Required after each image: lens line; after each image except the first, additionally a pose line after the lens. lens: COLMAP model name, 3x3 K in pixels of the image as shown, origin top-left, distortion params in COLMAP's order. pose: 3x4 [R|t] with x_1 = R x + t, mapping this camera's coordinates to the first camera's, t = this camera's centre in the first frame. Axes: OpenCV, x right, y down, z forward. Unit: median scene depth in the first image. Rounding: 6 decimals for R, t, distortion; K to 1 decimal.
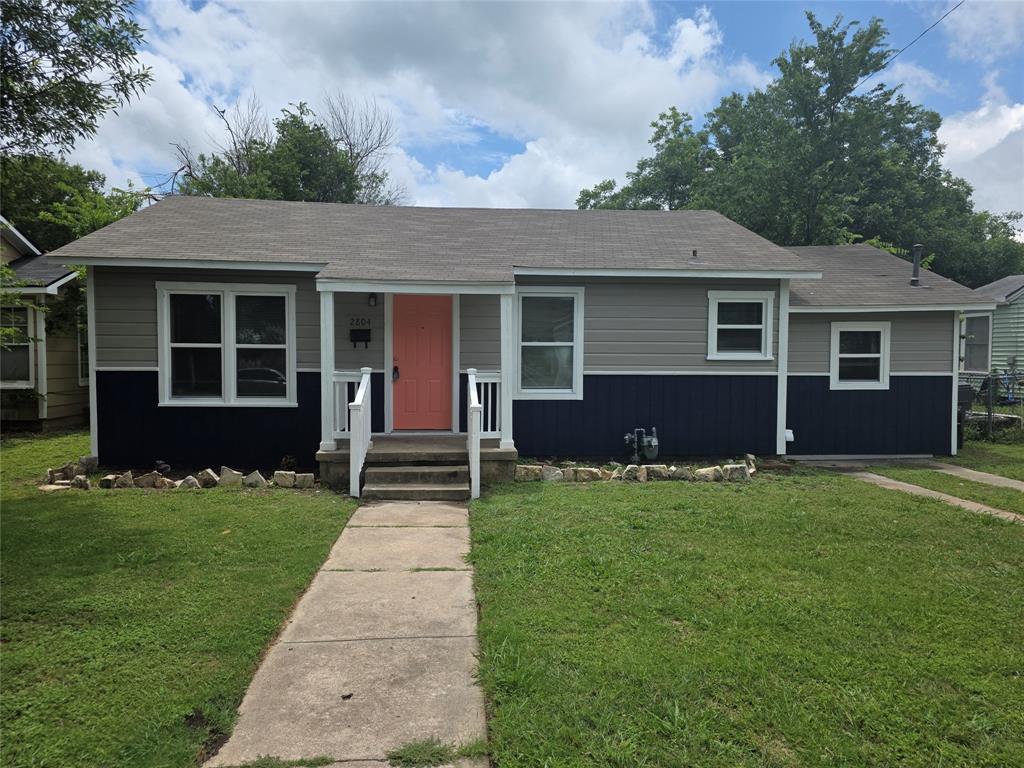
lens RADIAL K [[686.5, 0, 510.5], [0, 686.5, 389.1], [0, 0, 1]] dist [0.028325, -0.006217]
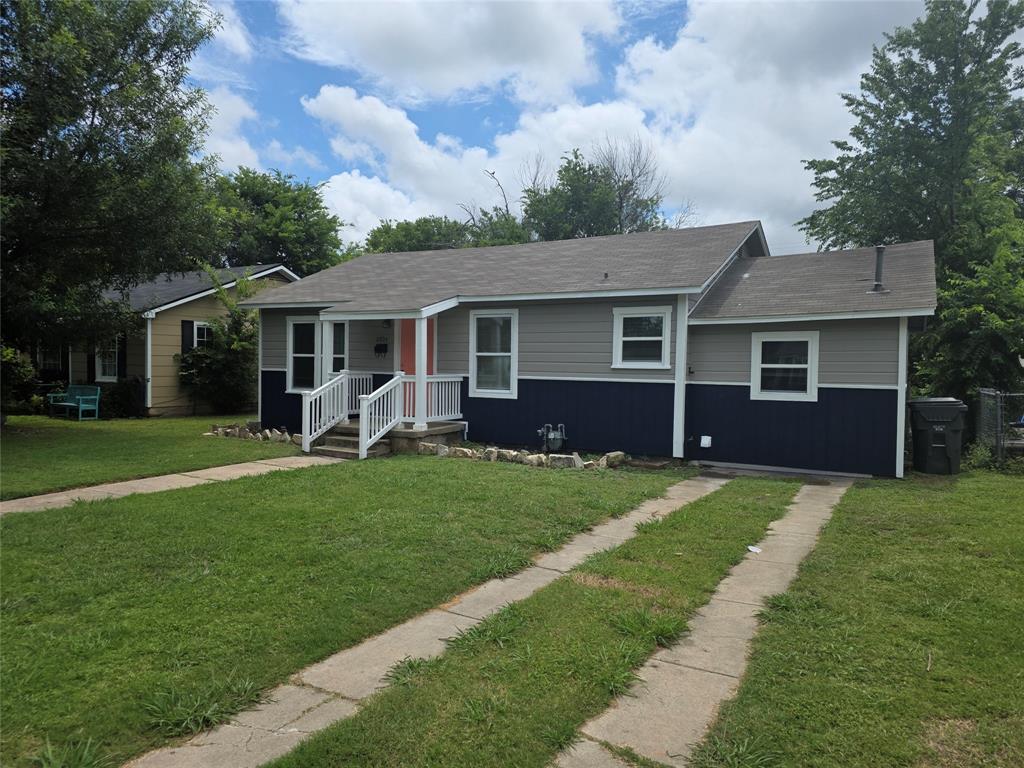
lens RADIAL K [[686.5, 0, 517.2], [0, 686.5, 379.9], [0, 0, 1]] dist [0.028325, -0.006217]
pose [[0.828167, 0.020049, -0.560122, 0.790620], [-0.036702, 0.999155, -0.018503, 0.003799], [0.559278, 0.035881, 0.828203, -0.030011]]
